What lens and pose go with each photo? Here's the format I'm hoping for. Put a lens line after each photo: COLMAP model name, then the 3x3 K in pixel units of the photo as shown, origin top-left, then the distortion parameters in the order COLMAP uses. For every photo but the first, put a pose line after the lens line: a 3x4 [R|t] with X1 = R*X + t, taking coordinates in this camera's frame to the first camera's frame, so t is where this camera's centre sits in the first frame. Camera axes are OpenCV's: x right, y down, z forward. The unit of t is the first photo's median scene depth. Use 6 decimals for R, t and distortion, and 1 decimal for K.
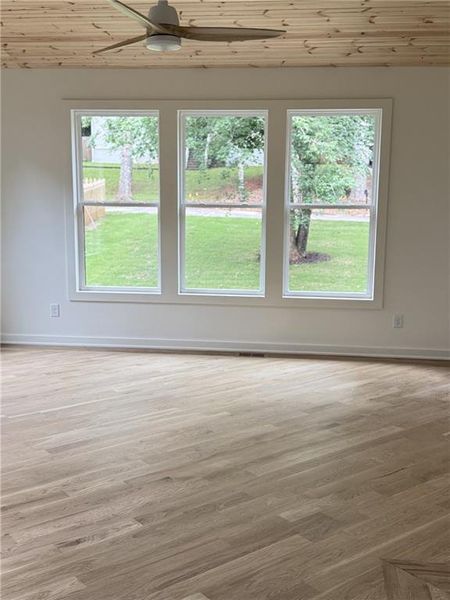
lens RADIAL K [[692.1, 0, 225.0], [0, 692.1, 300.0], [0, 0, 1]] dist [0.169946, -0.461788]
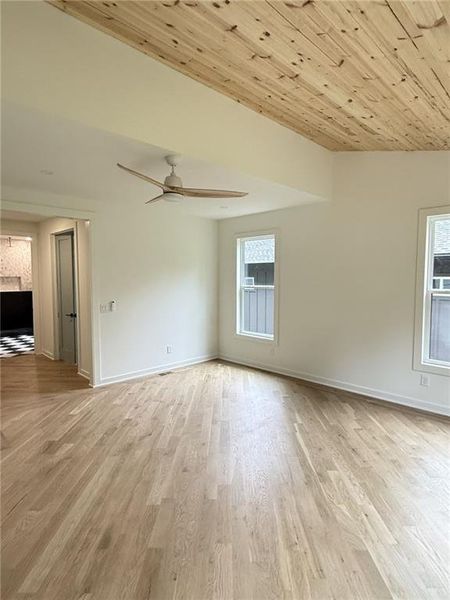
lens RADIAL K [[333.7, 0, 226.5], [0, 333.7, 297.8], [0, 0, 1]] dist [0.003402, 0.000467]
pose [[-0.625057, 0.041442, -0.779479, 0.336051], [-0.122939, 0.980900, 0.150734, -0.189485], [0.770837, 0.190046, -0.608023, 1.165378]]
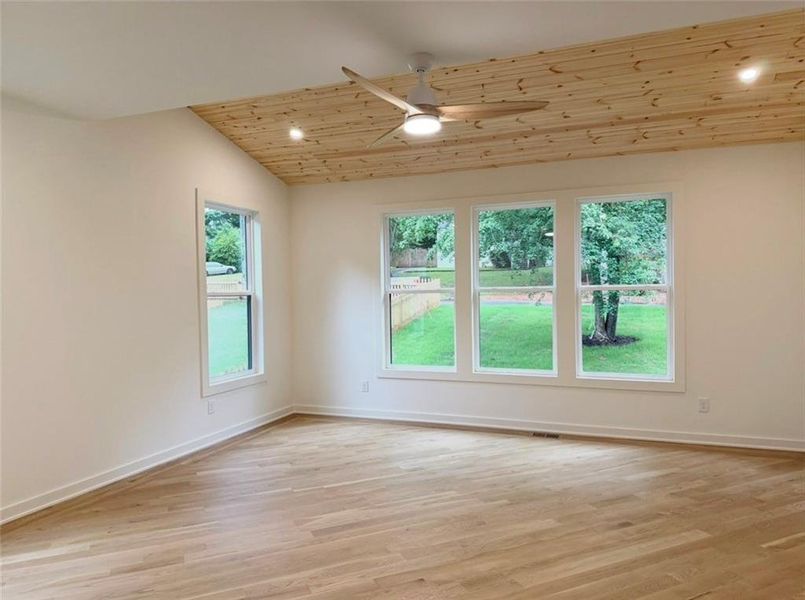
lens RADIAL K [[562.9, 0, 405.6], [0, 562.9, 300.6], [0, 0, 1]] dist [0.044410, -0.065137]
pose [[0.968955, -0.020246, -0.246406, 0.060317], [-0.013251, 0.990956, -0.133528, -0.002842], [0.246881, 0.132648, 0.959924, 0.175653]]
